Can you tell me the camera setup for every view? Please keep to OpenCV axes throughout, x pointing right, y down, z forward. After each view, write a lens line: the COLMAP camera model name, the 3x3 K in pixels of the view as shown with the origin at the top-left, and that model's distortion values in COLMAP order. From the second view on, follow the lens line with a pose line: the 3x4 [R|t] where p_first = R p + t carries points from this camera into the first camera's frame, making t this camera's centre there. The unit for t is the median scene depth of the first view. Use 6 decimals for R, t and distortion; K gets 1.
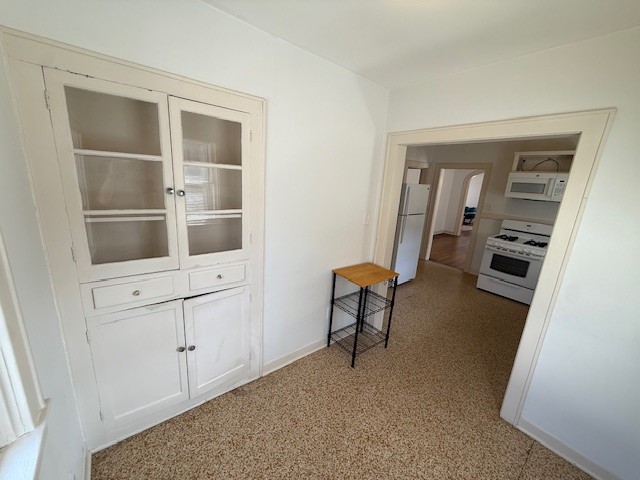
lens RADIAL K [[256.5, 0, 320.4], [0, 256.5, 240.9], [0, 0, 1]] dist [0.005033, -0.000079]
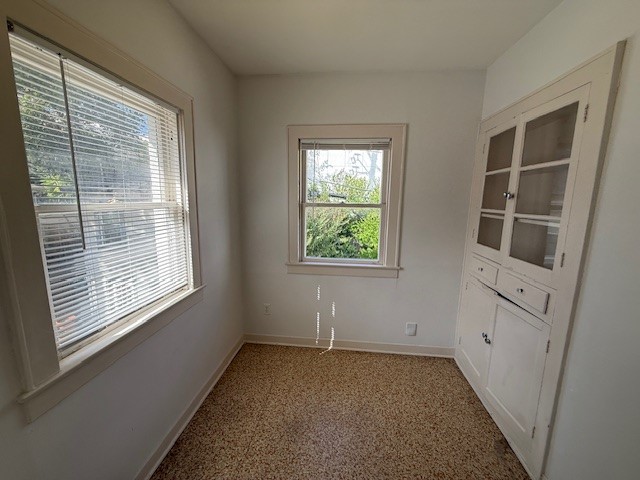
lens RADIAL K [[256.5, 0, 318.7], [0, 256.5, 240.0], [0, 0, 1]] dist [0.005033, -0.000079]
pose [[-0.716736, 0.025209, -0.696888, 0.801614], [-0.235537, 0.931864, 0.275955, -0.112279], [0.656362, 0.361930, -0.661963, 1.186813]]
